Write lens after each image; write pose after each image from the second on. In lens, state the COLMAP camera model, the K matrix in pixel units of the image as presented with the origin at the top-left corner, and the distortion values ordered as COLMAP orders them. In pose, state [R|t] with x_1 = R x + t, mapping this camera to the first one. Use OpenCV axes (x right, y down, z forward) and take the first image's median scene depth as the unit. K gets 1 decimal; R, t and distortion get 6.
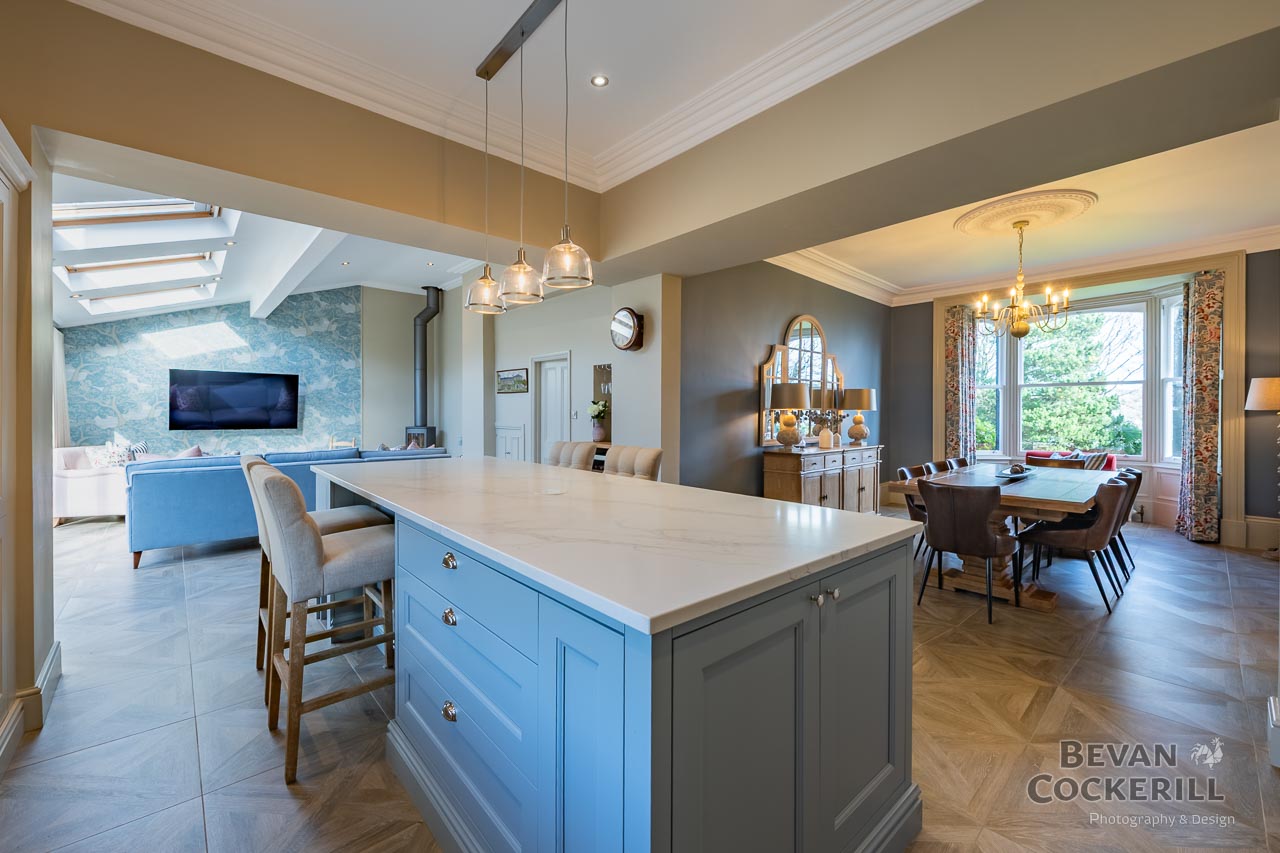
lens RADIAL K [[514.2, 0, 639.1], [0, 514.2, 417.0], [0, 0, 1]] dist [-0.001095, -0.000175]
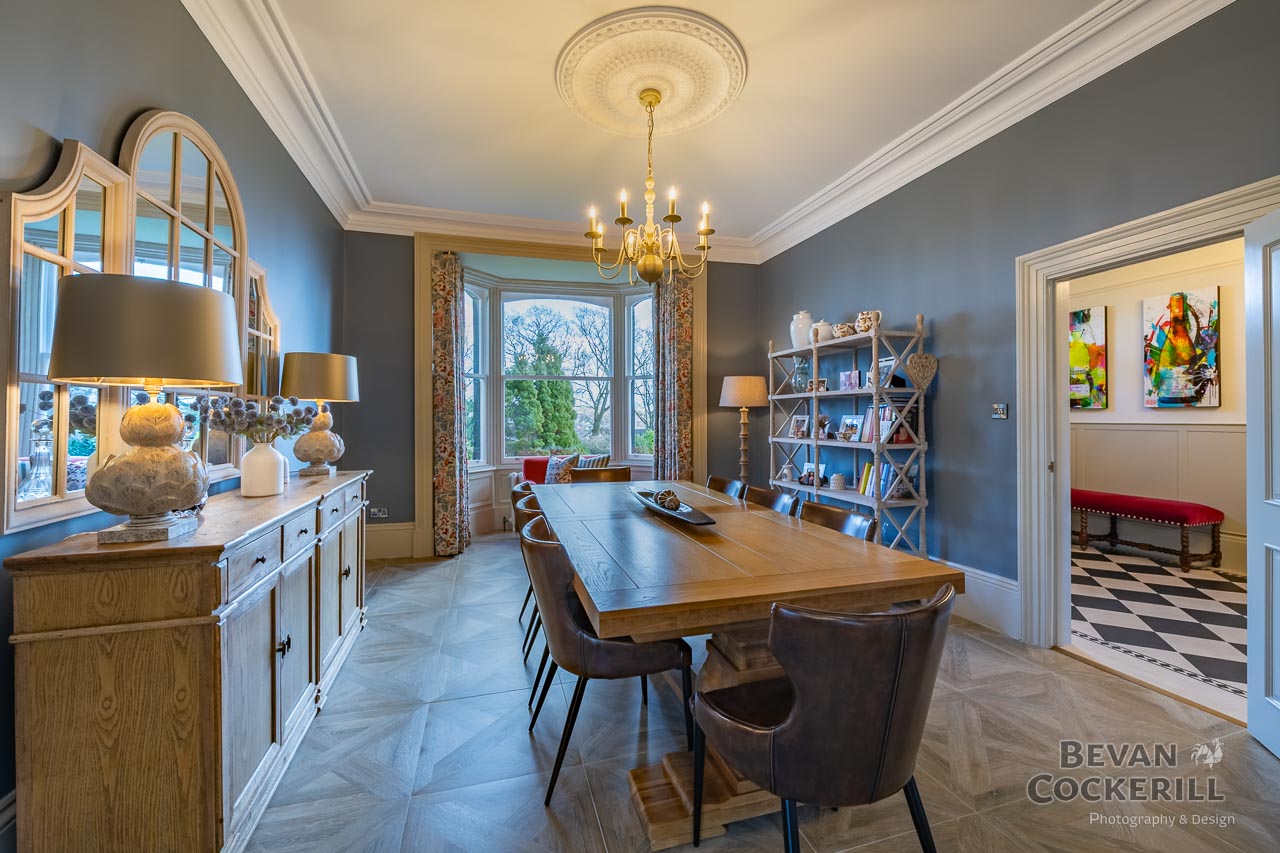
lens RADIAL K [[514.2, 0, 641.6], [0, 514.2, 417.0], [0, 0, 1]] dist [-0.001095, -0.000175]
pose [[0.432668, -0.004510, 0.901542, 0.115498], [0.008509, 0.999963, 0.000919, 0.003200], [-0.901513, 0.007273, 0.432691, 0.472542]]
